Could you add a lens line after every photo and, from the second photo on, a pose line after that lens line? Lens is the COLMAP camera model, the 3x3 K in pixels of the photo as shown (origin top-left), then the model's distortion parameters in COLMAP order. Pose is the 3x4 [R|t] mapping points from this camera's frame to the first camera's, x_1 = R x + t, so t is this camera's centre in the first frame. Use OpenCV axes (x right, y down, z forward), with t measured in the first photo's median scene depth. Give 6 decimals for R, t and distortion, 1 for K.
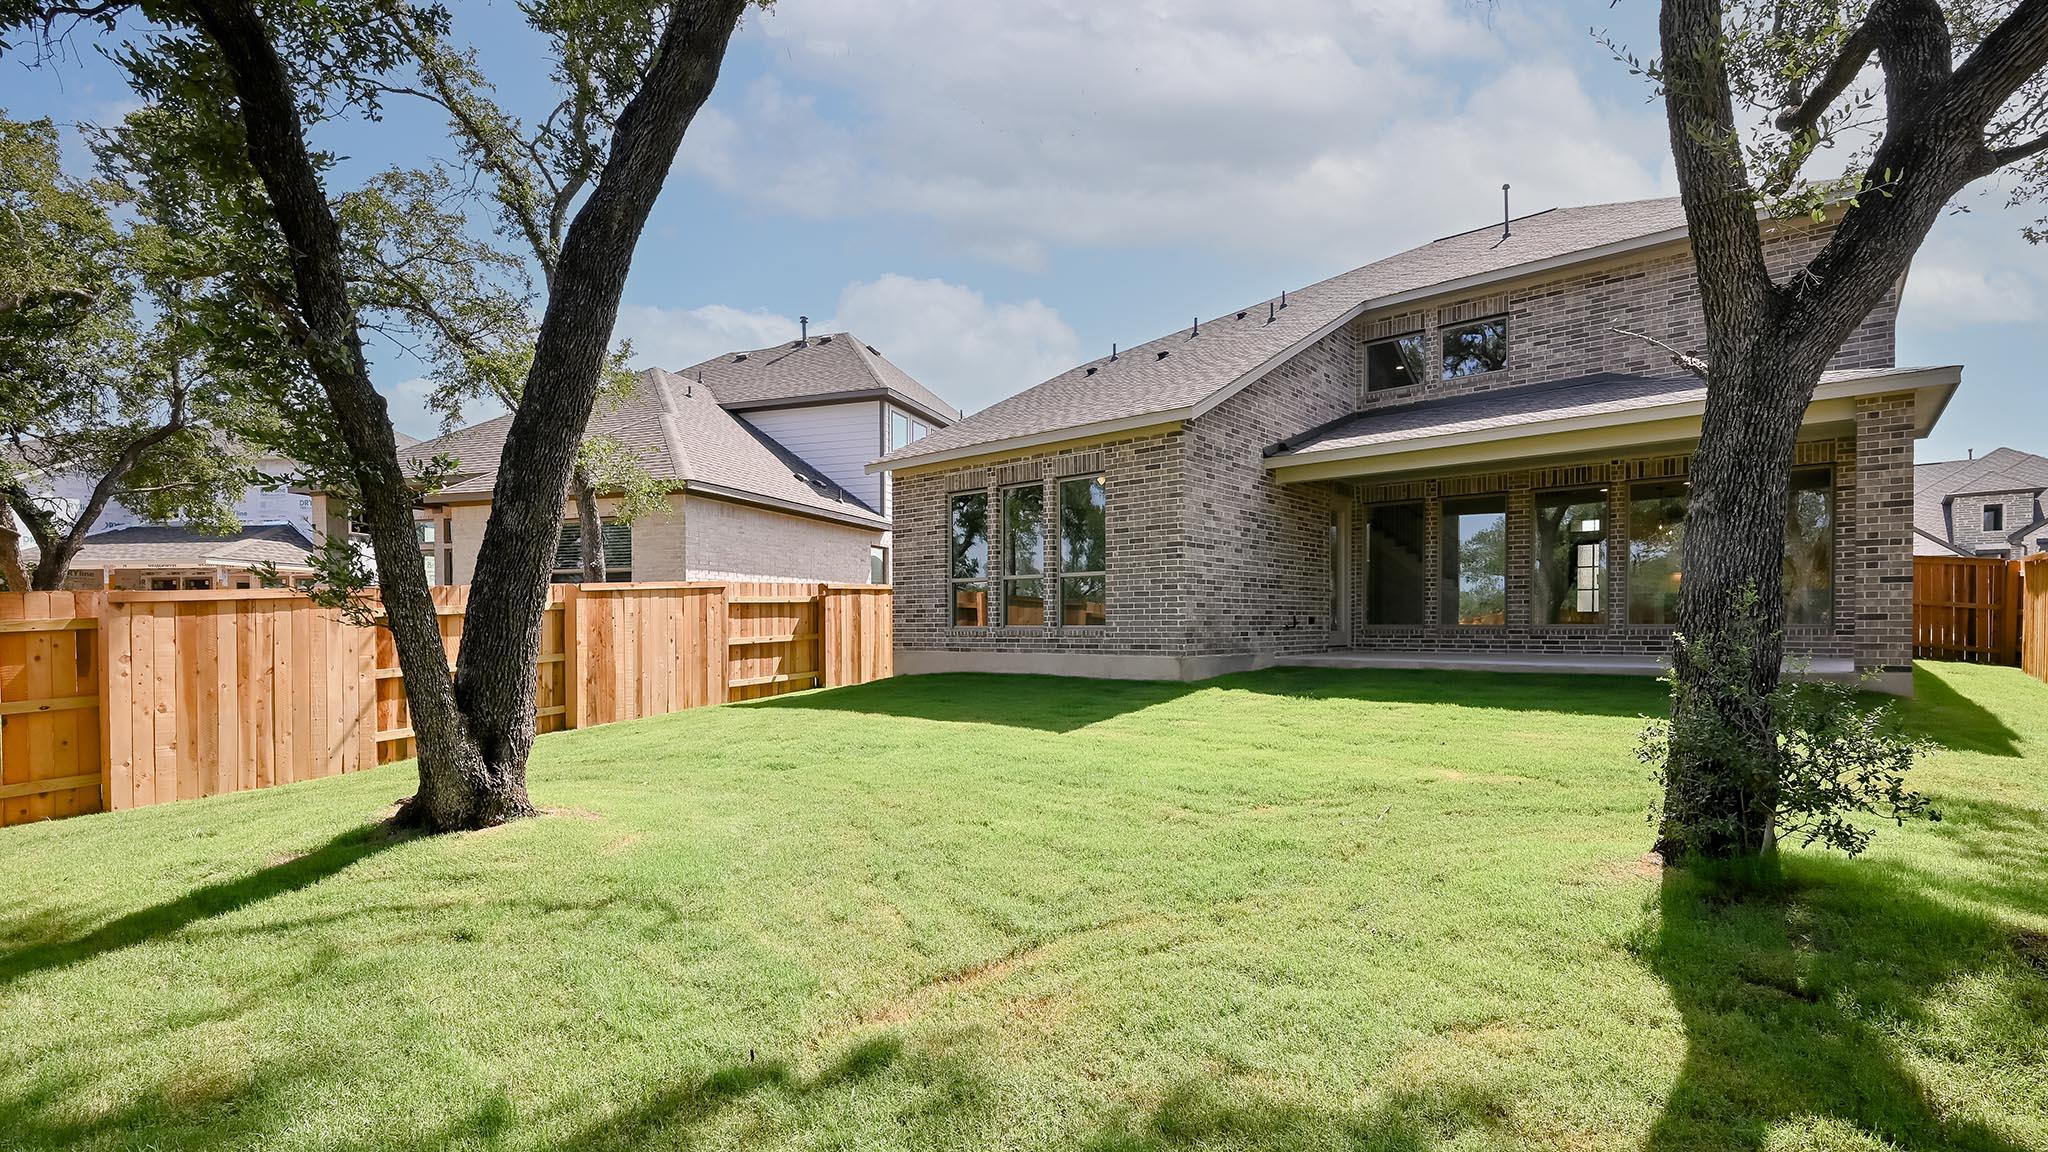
lens RADIAL K [[920.9, 0, 1024.0], [0, 920.9, 576.0], [0, 0, 1]] dist [-0.000341, -0.000032]
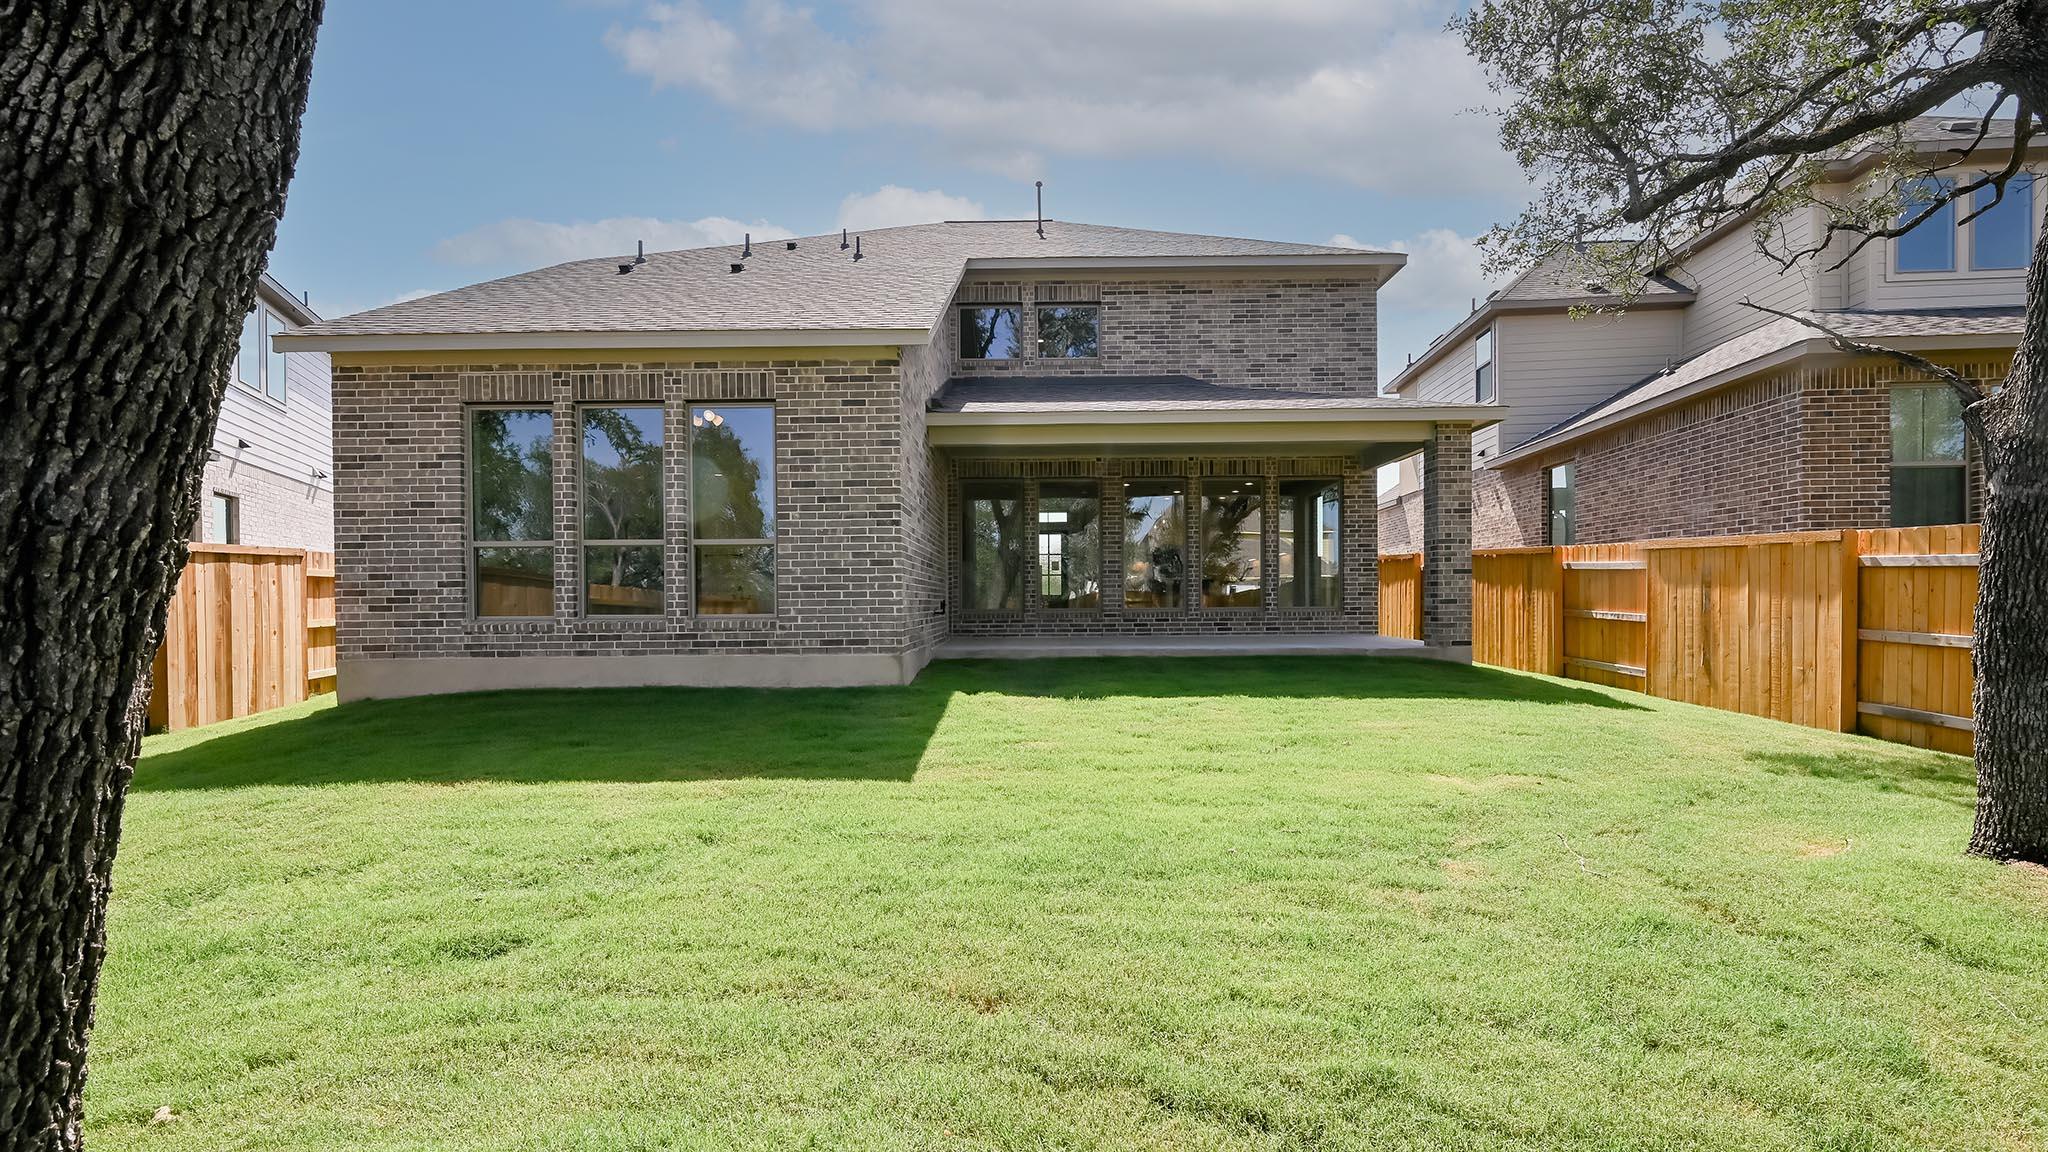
lens RADIAL K [[920.9, 0, 1024.0], [0, 920.9, 576.0], [0, 0, 1]] dist [-0.000341, -0.000032]
pose [[0.759127, 0.016159, 0.650742, -0.211120], [-0.029202, 0.999531, 0.009246, 0.010527], [-0.650287, -0.026022, 0.759243, 0.293790]]
